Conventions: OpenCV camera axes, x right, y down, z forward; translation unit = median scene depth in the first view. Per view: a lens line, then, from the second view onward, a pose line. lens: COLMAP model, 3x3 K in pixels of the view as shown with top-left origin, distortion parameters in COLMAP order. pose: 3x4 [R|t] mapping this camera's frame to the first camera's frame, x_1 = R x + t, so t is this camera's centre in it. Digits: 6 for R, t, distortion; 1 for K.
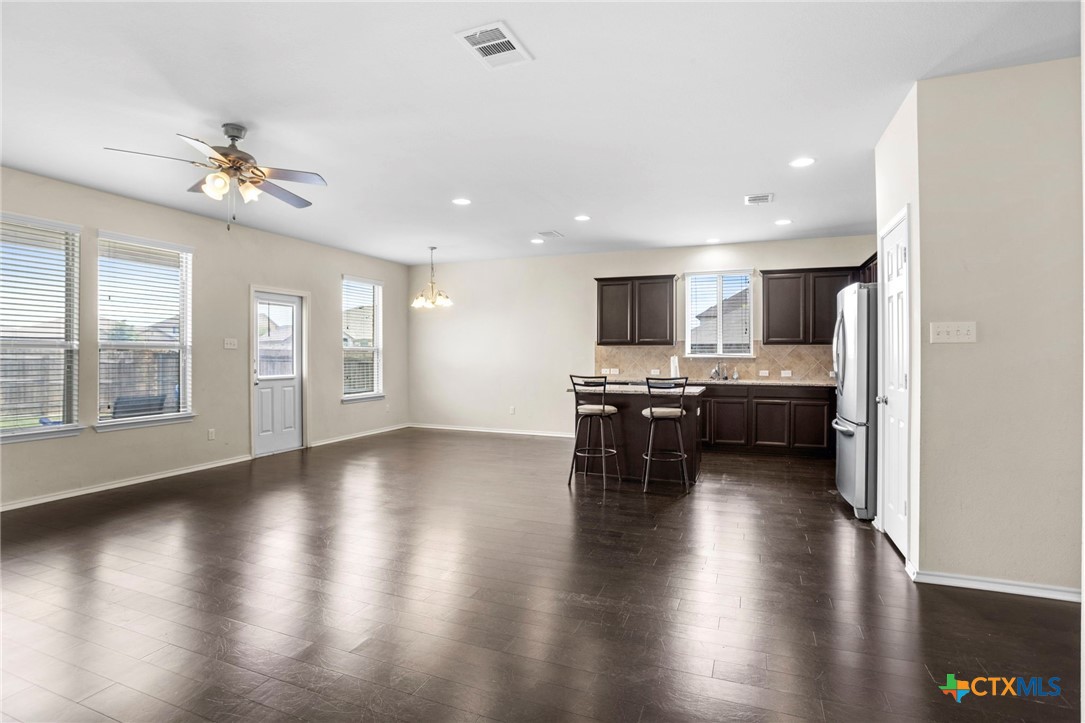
lens RADIAL K [[533.3, 0, 540.7], [0, 533.3, 355.1], [0, 0, 1]] dist [0.001769, 0.000328]
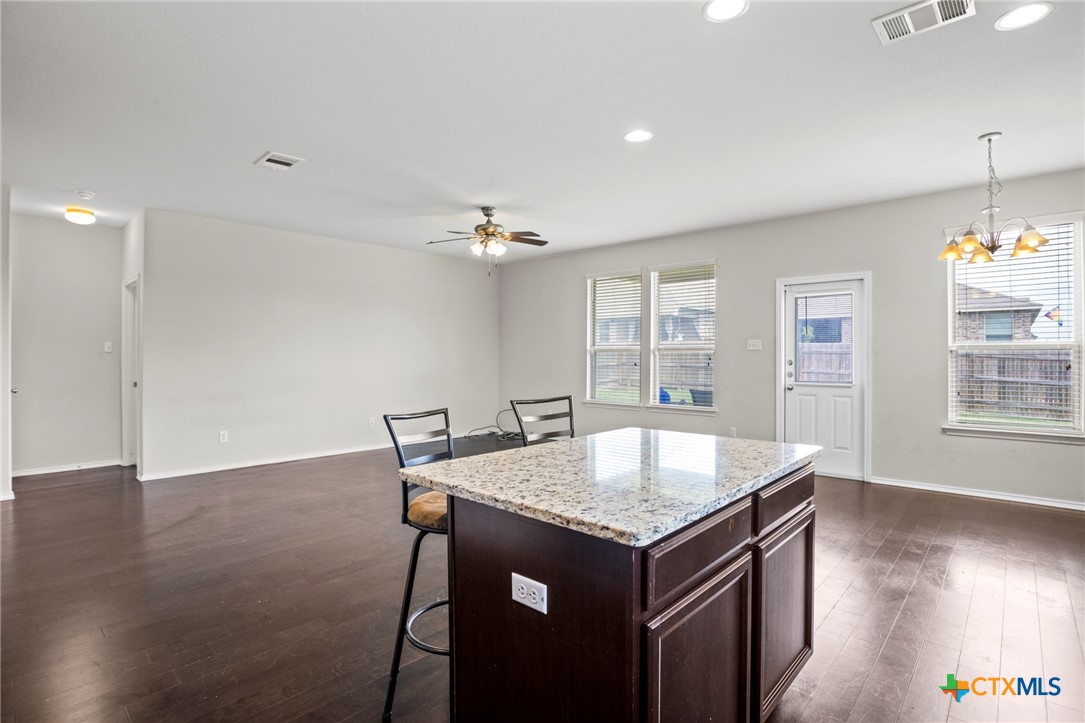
lens RADIAL K [[533.3, 0, 540.7], [0, 533.3, 355.1], [0, 0, 1]] dist [0.001769, 0.000328]
pose [[-0.334168, -0.000067, -0.942513, 0.551917], [-0.001368, 0.999999, 0.000414, -0.002947], [0.942512, 0.001428, -0.334168, 1.108832]]
